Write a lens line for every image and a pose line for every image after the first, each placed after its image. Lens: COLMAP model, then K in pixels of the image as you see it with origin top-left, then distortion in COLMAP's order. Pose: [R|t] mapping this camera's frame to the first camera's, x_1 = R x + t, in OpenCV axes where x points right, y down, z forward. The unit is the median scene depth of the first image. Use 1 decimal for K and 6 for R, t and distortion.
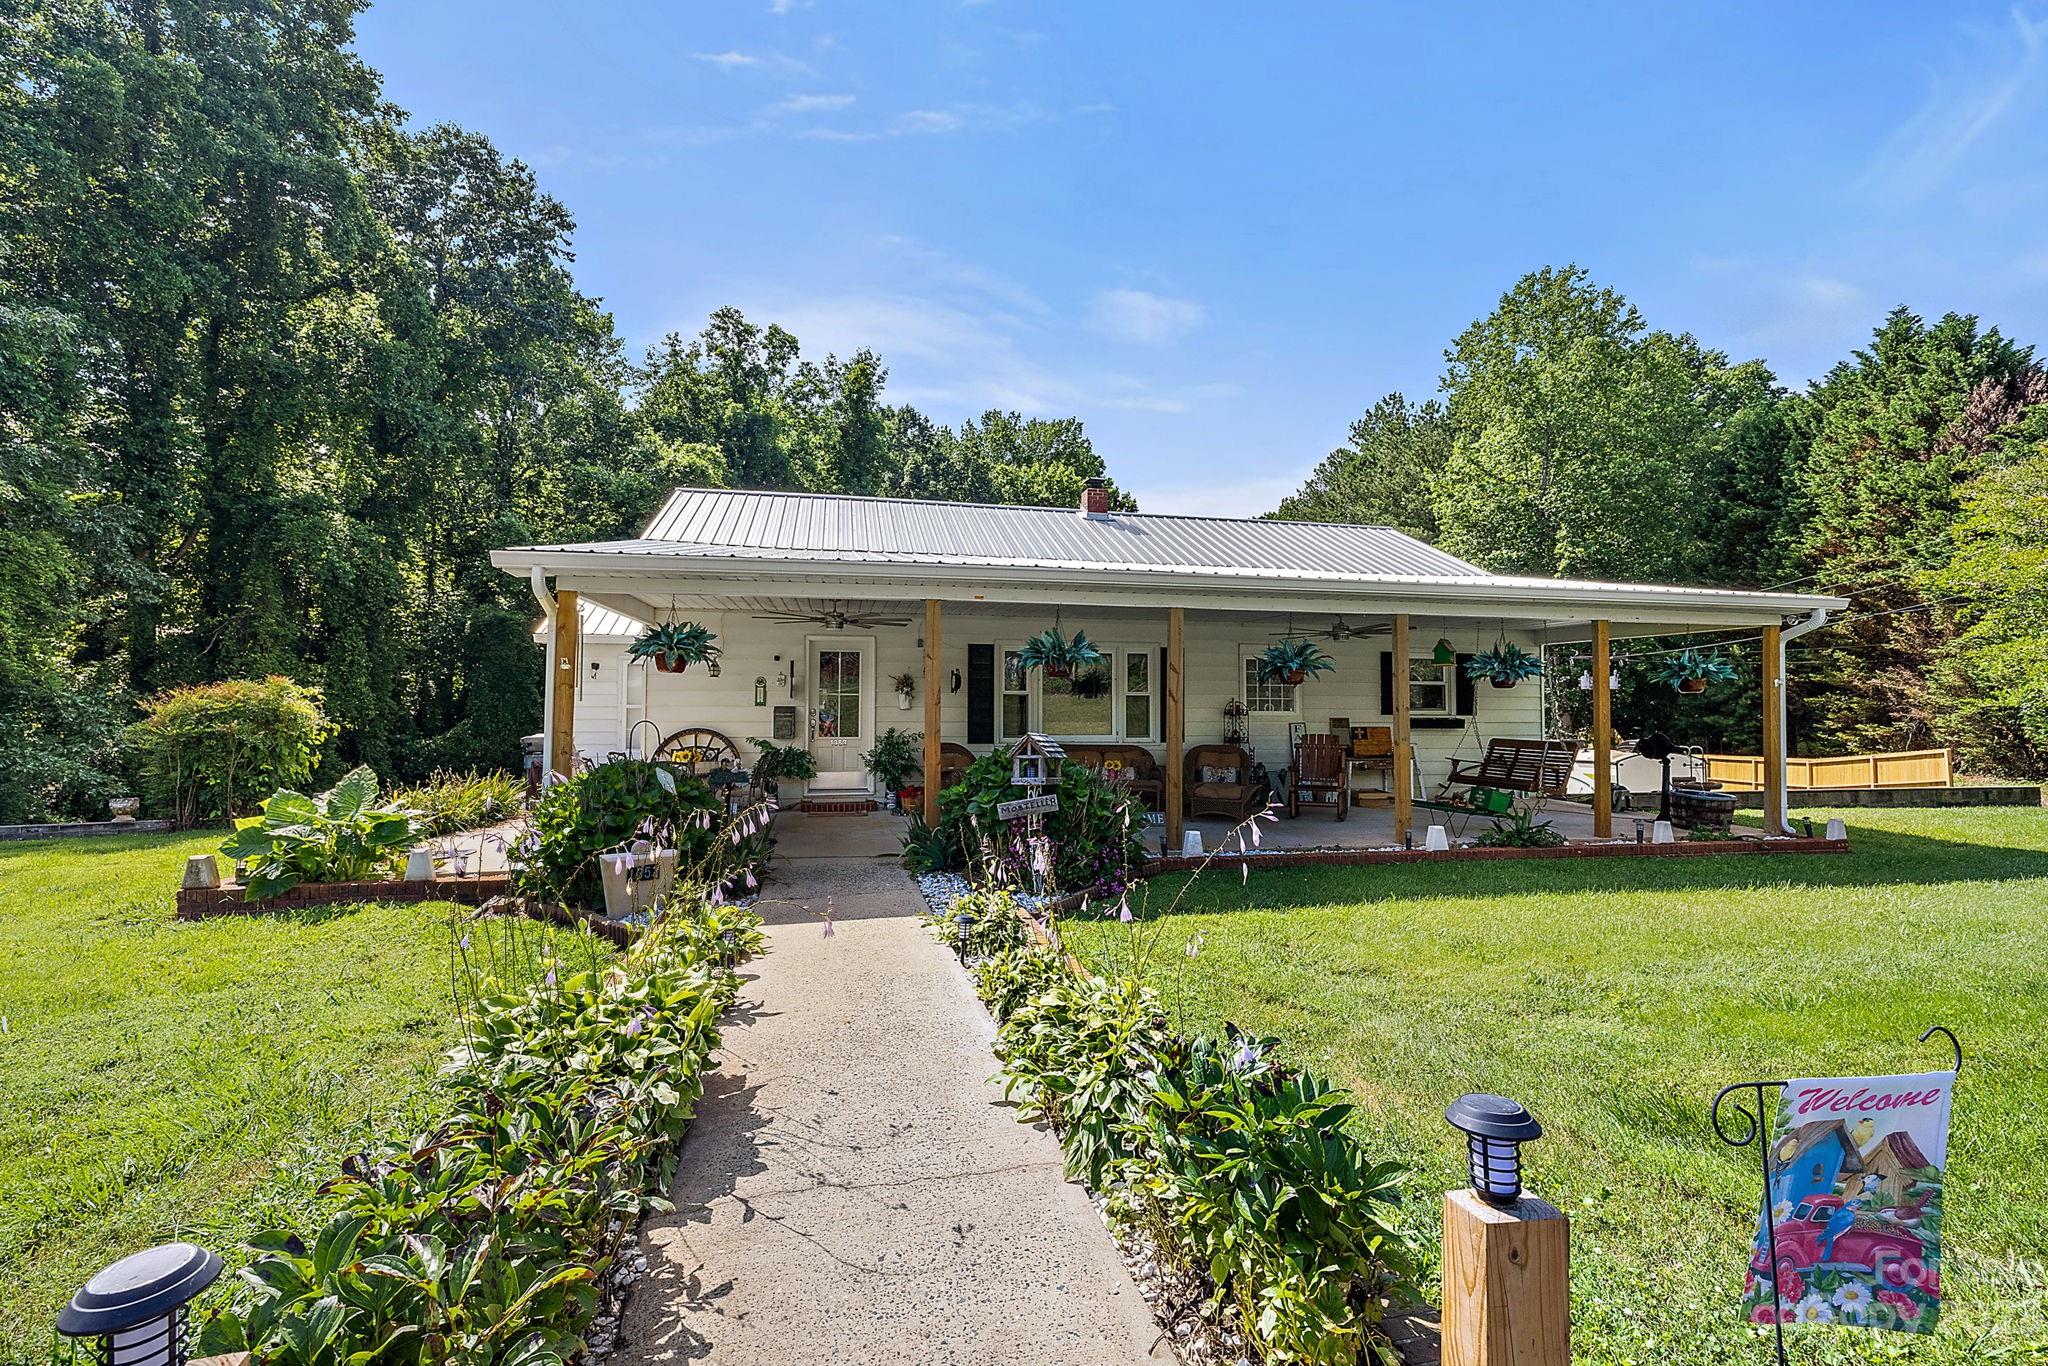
lens RADIAL K [[881.0, 0, 1024.3], [0, 881.0, 678.8], [0, 0, 1]] dist [-0.000651, 0.004362]
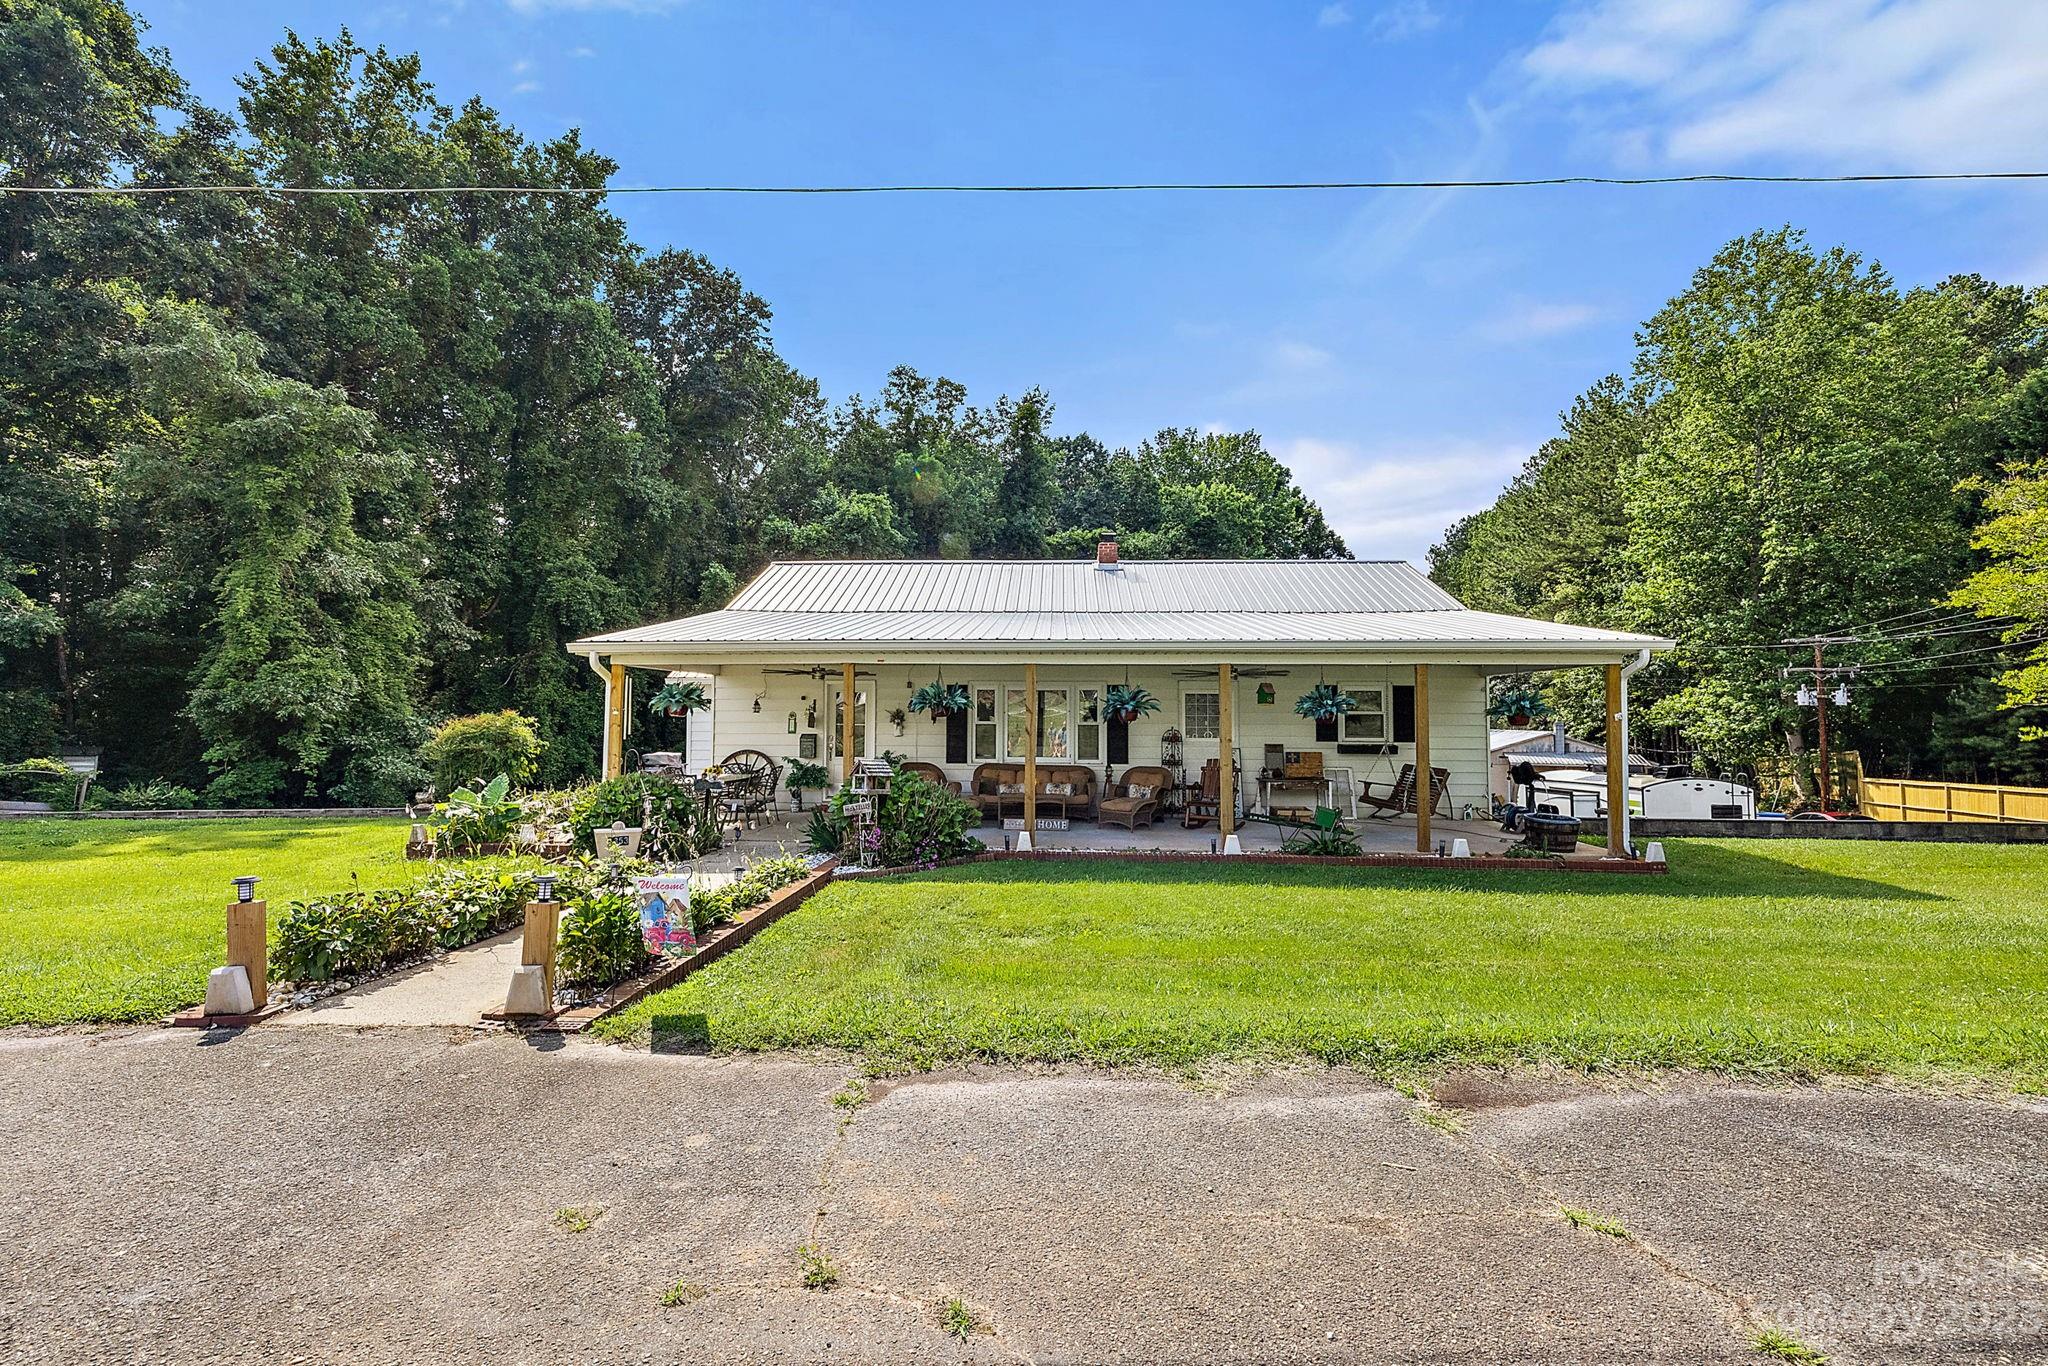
lens RADIAL K [[901.2, 0, 1024.0], [0, 901.2, 683.0], [0, 0, 1]] dist [0.001590, 0.000420]
pose [[0.966778, -0.010402, -0.255405, 0.228035], [0.008169, 0.999919, -0.009800, -0.017144], [0.255486, 0.007388, 0.966784, -0.139364]]
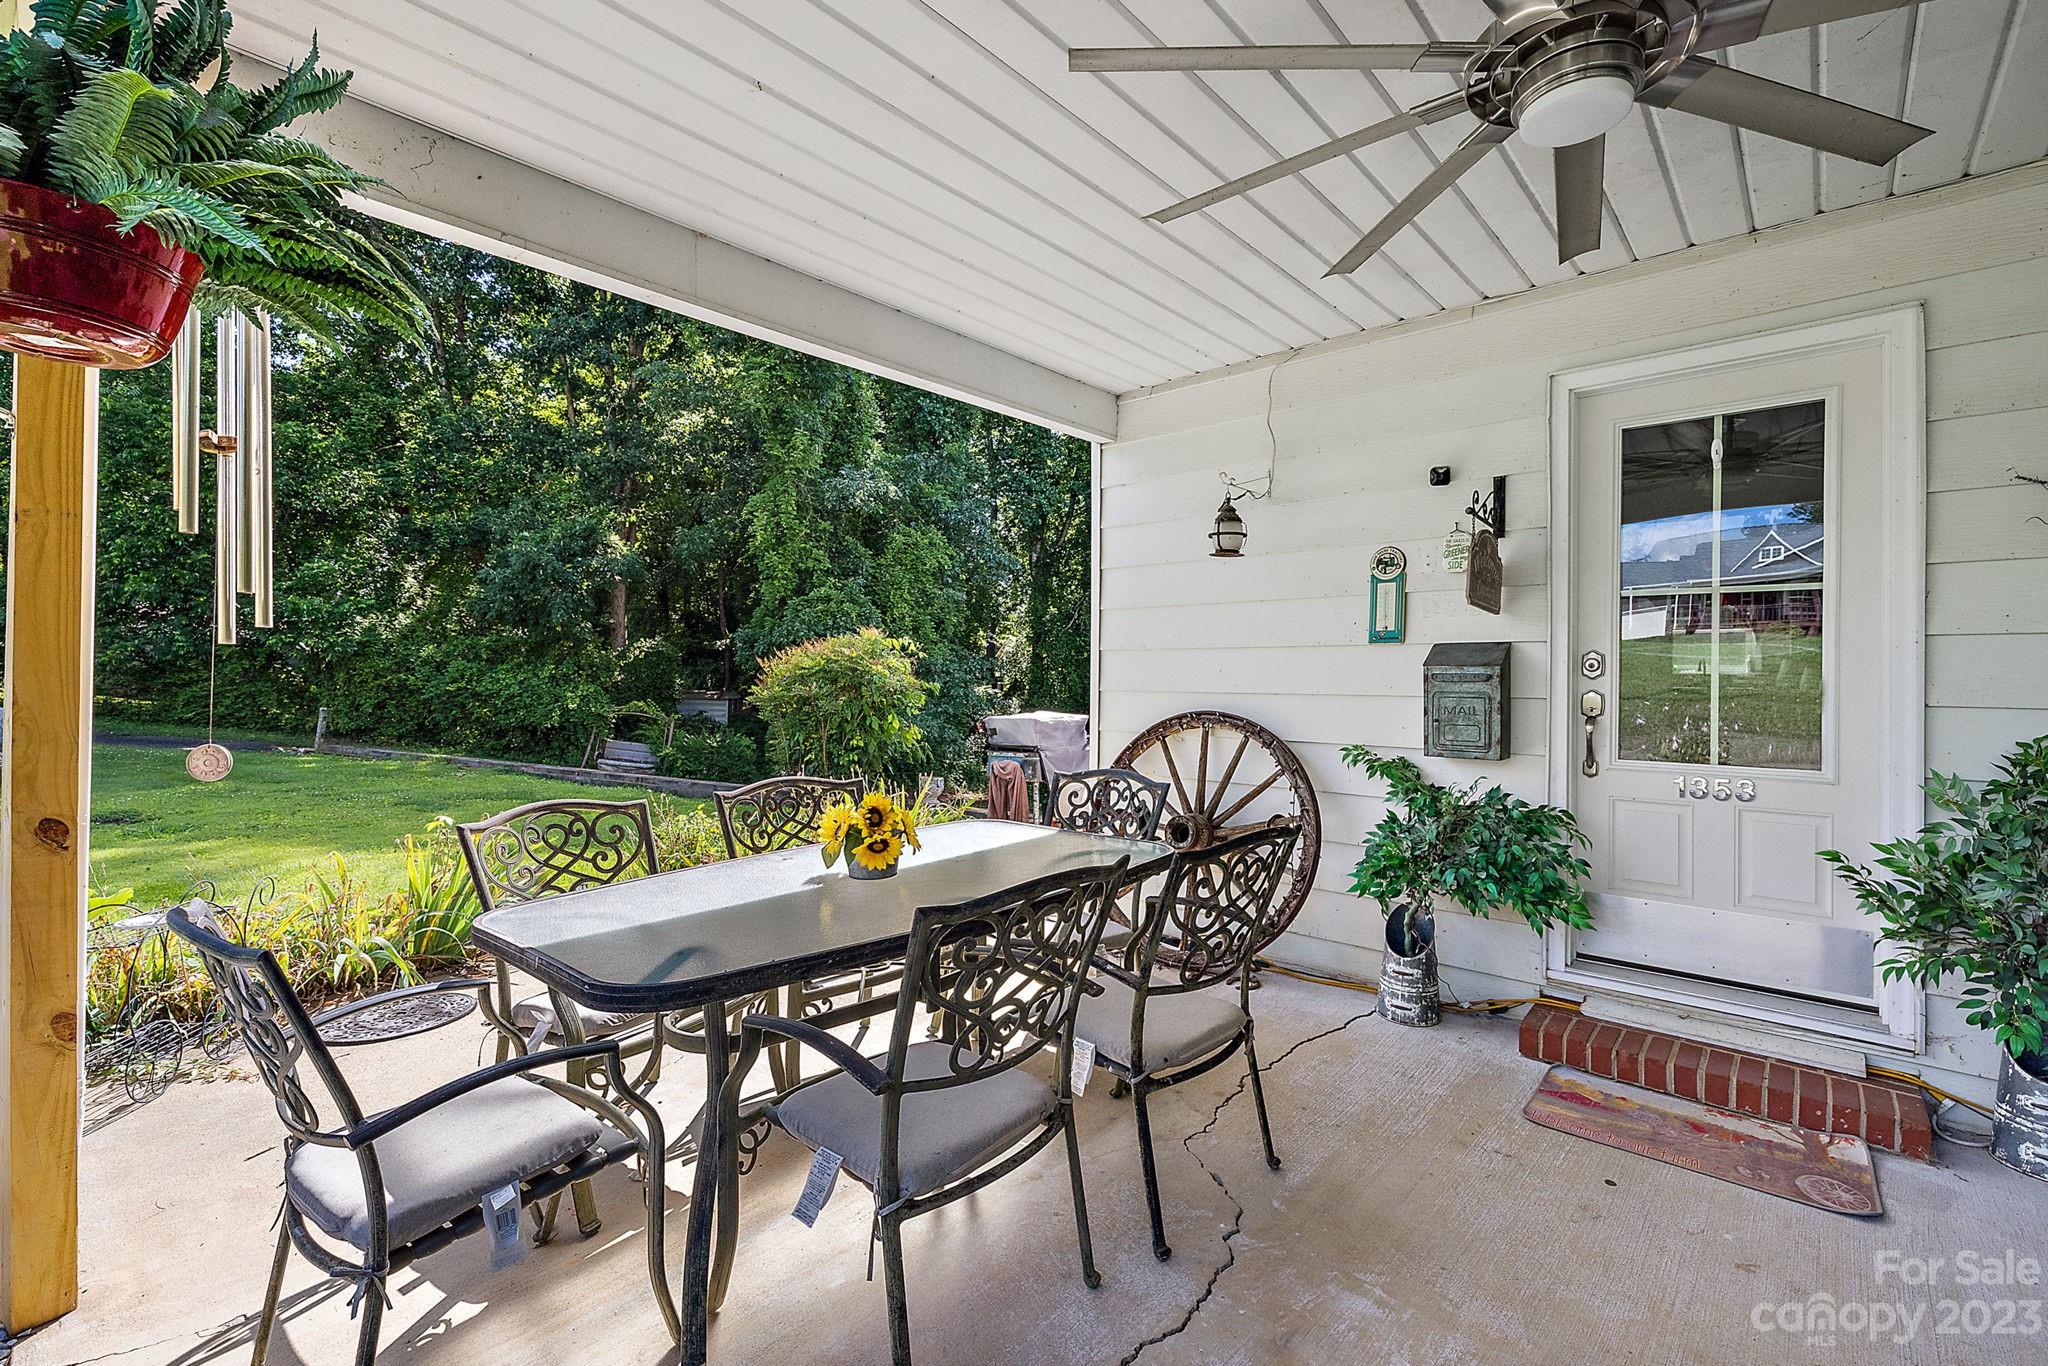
lens RADIAL K [[881.0, 0, 1024.3], [0, 881.0, 678.8], [0, 0, 1]] dist [-0.000651, 0.004362]
pose [[0.589232, 0.002628, -0.807959, -0.074058], [0.023995, 0.999497, 0.020750, 0.019355], [0.807607, -0.031613, 0.588873, 0.414819]]
